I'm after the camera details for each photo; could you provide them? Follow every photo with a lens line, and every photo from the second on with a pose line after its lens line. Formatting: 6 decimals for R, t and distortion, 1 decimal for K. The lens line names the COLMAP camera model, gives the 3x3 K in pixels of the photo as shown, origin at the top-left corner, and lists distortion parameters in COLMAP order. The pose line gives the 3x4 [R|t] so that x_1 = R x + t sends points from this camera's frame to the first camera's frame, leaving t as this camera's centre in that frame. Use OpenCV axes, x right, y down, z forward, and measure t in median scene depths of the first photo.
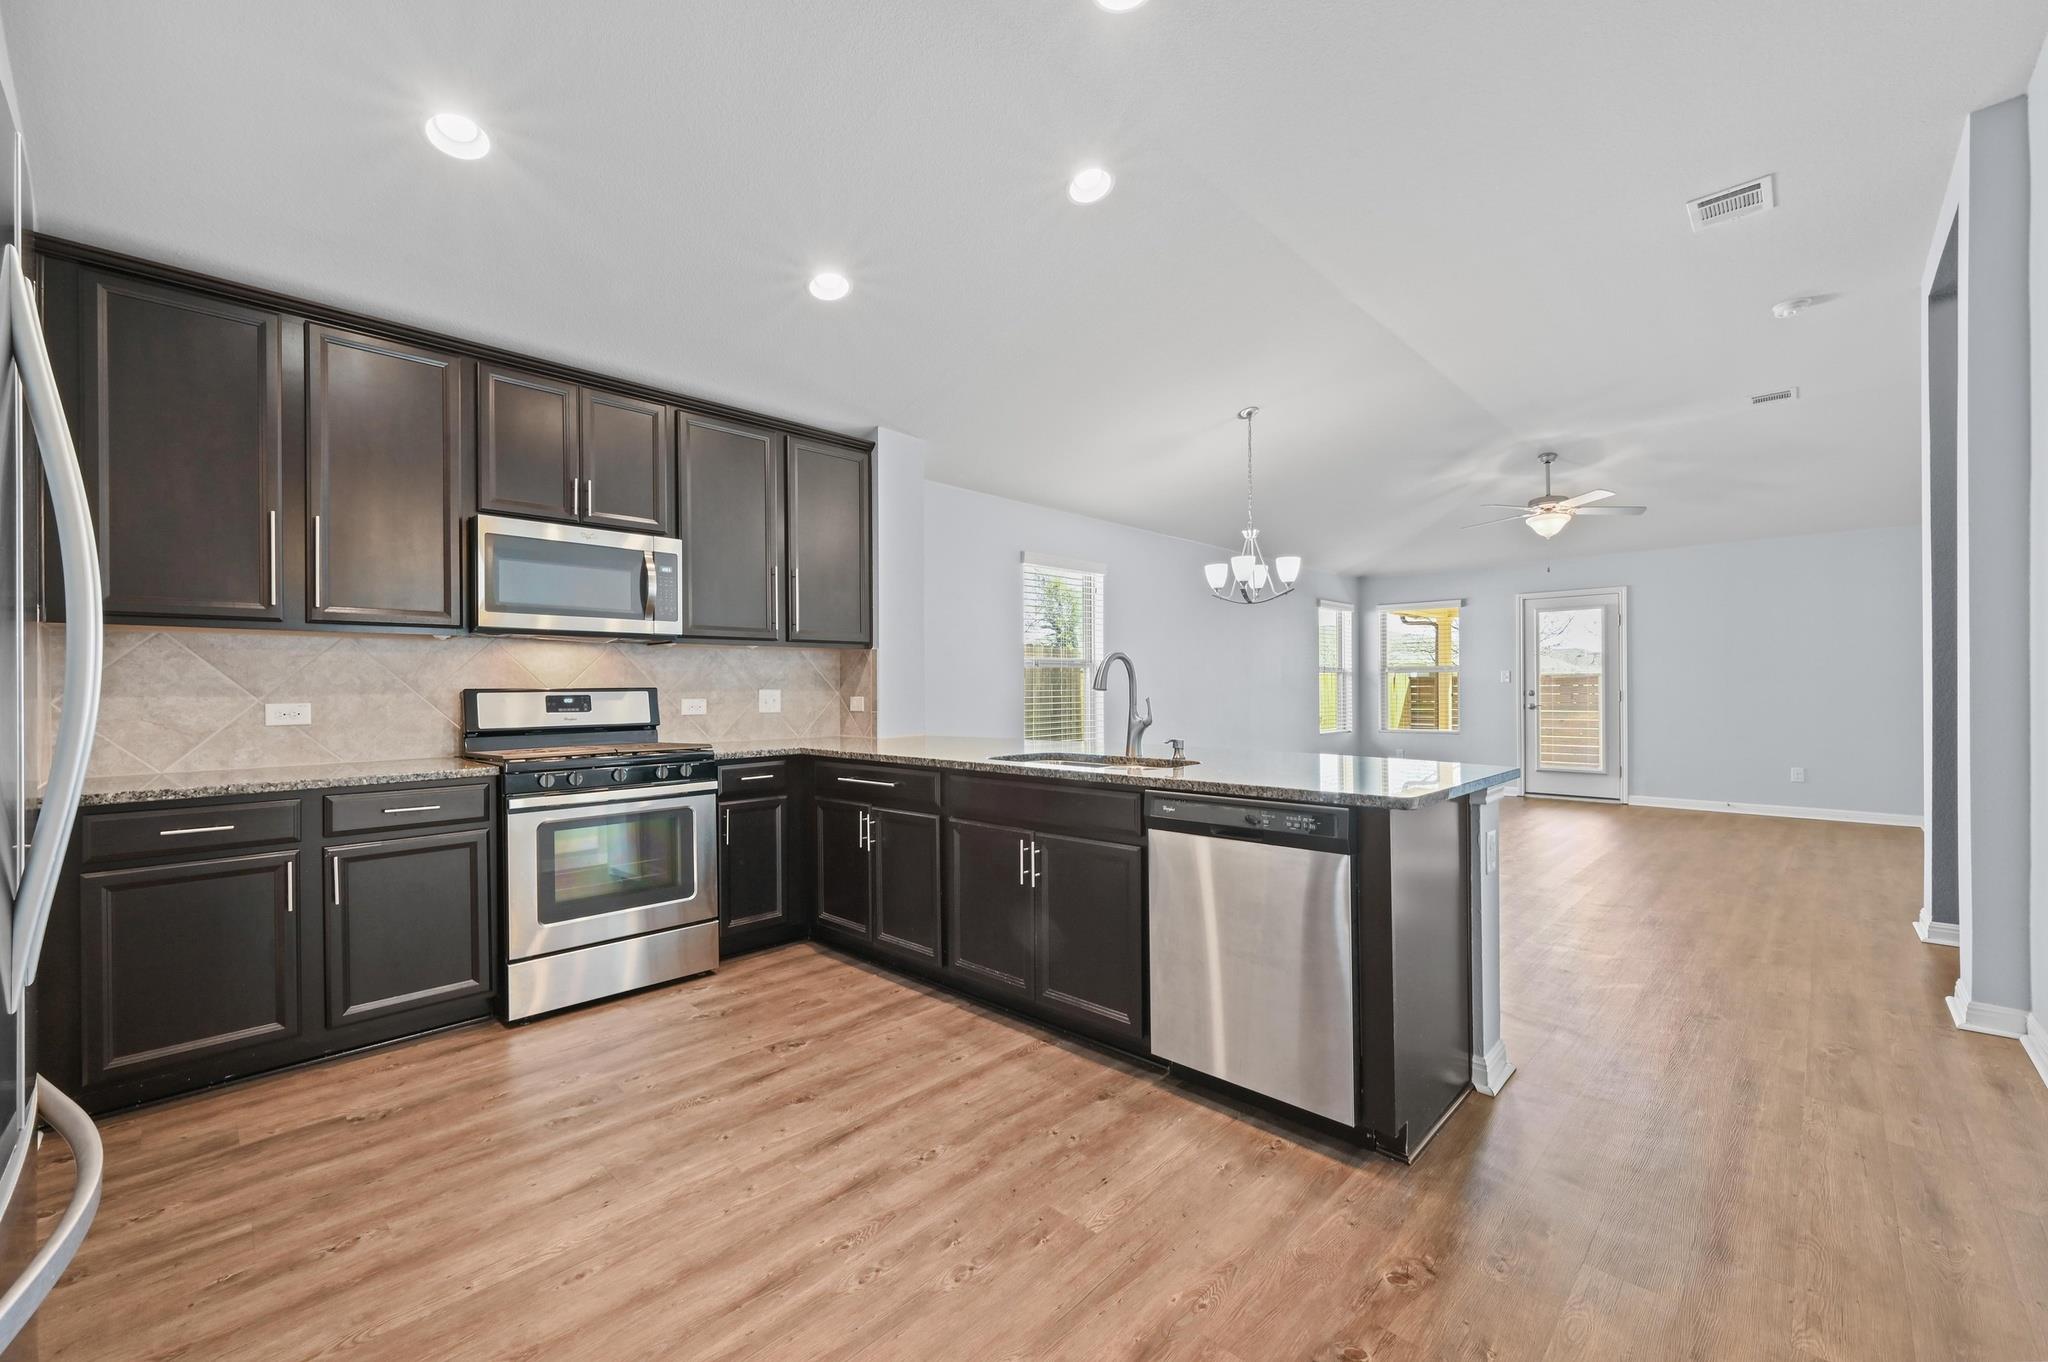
lens RADIAL K [[824.6, 0, 1022.3], [0, 824.6, 690.4], [0, 0, 1]] dist [0.000602, -0.000031]
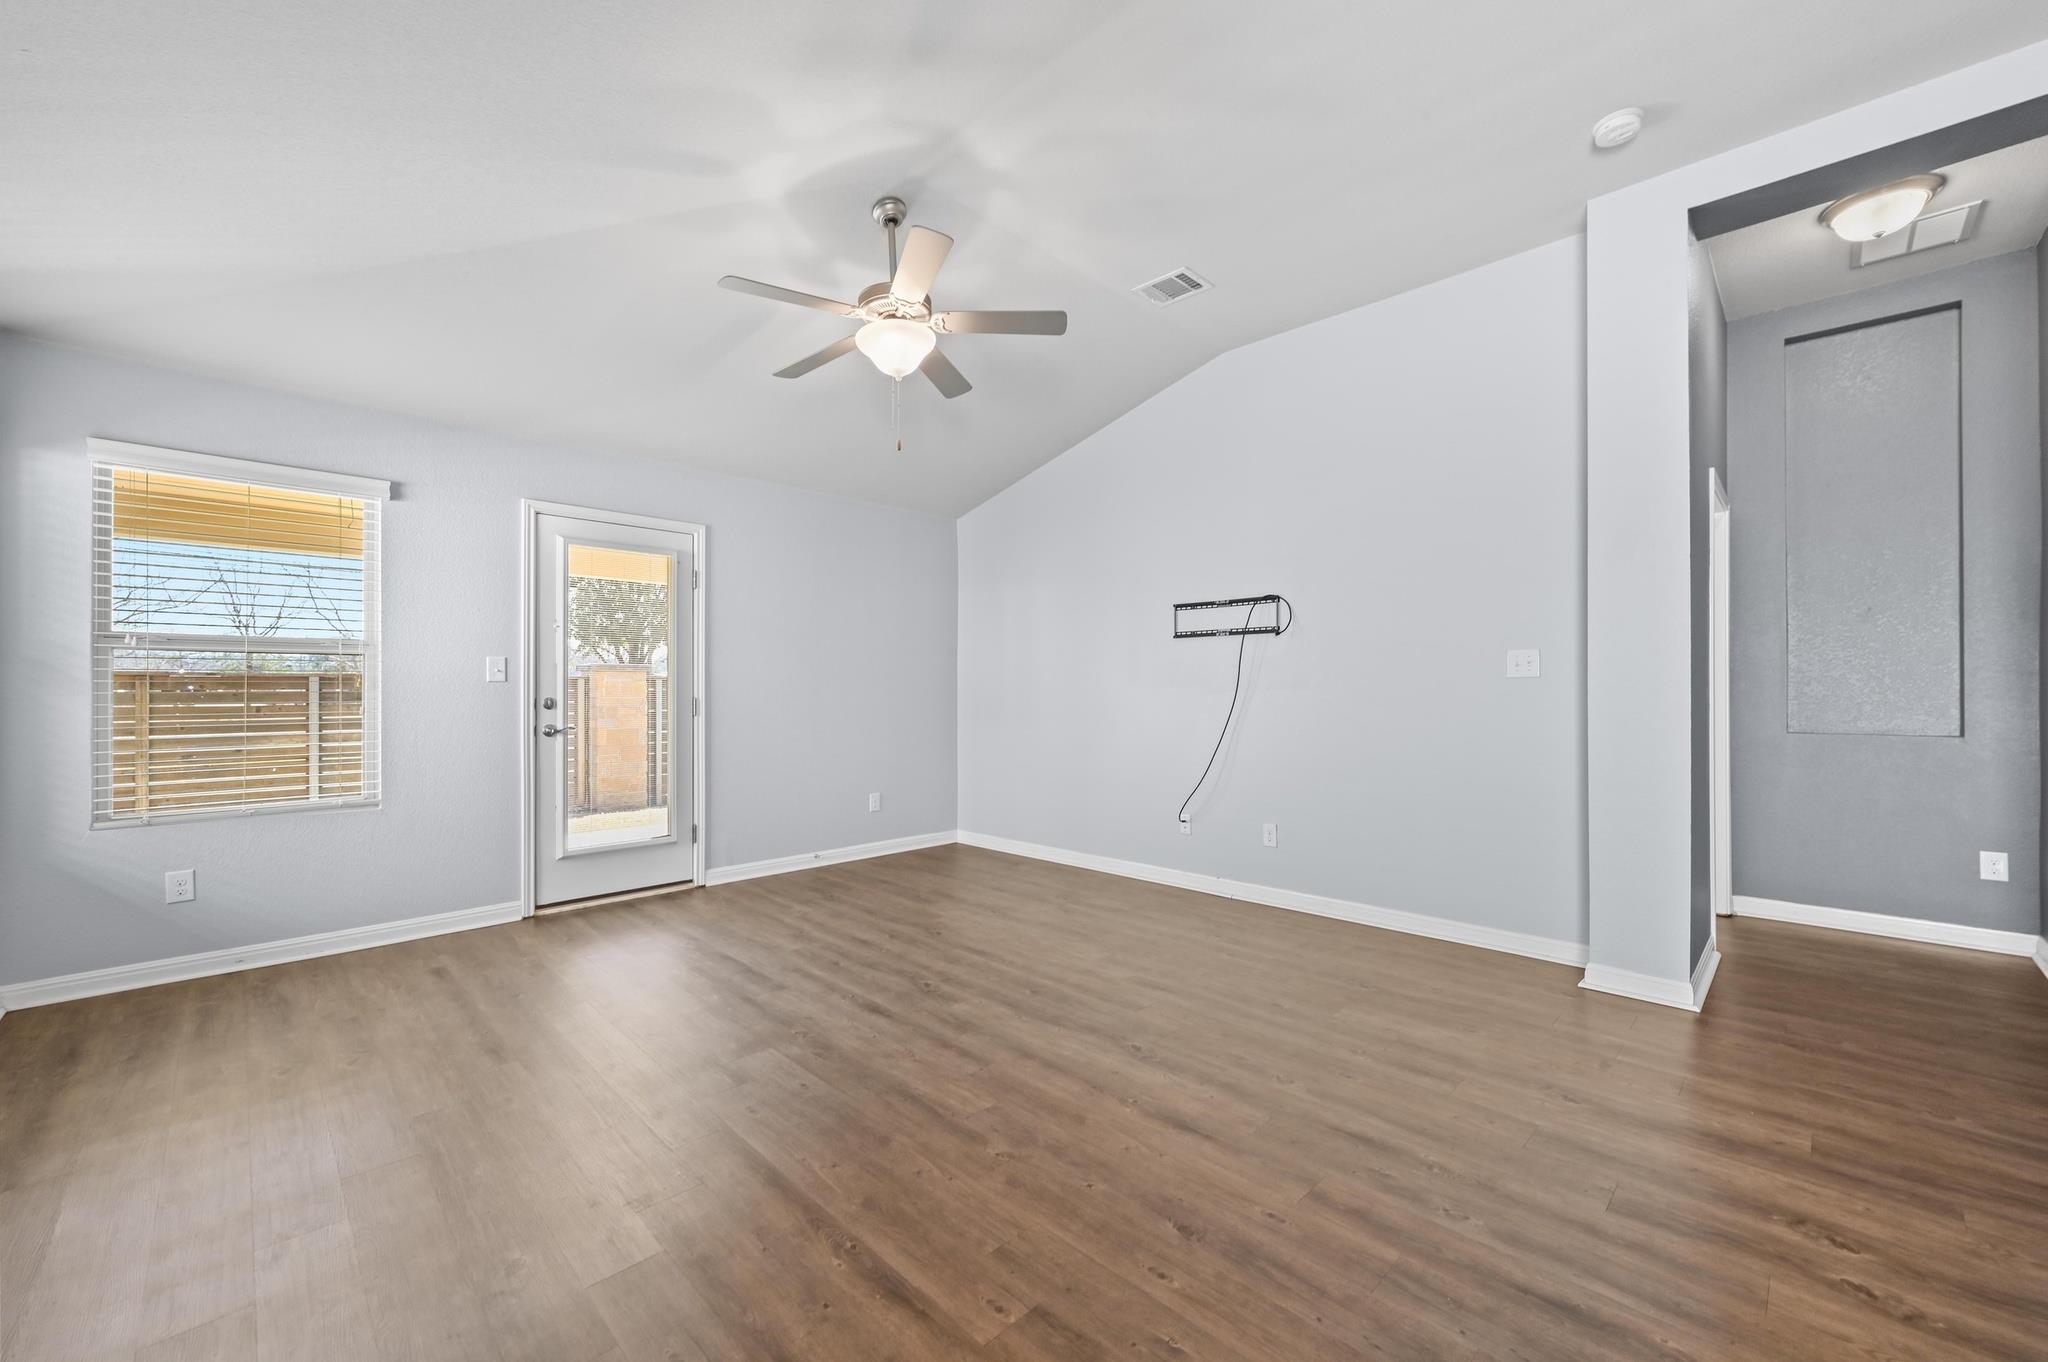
lens RADIAL K [[805.7, 0, 1027.6], [0, 805.7, 685.6], [0, 0, 1]] dist [-0.000971, 0.000115]
pose [[0.004732, 0.010099, 0.999938, 0.370069], [0.003668, 0.999942, -0.010116, -0.004453], [-0.999982, 0.003715, 0.004695, 1.949969]]
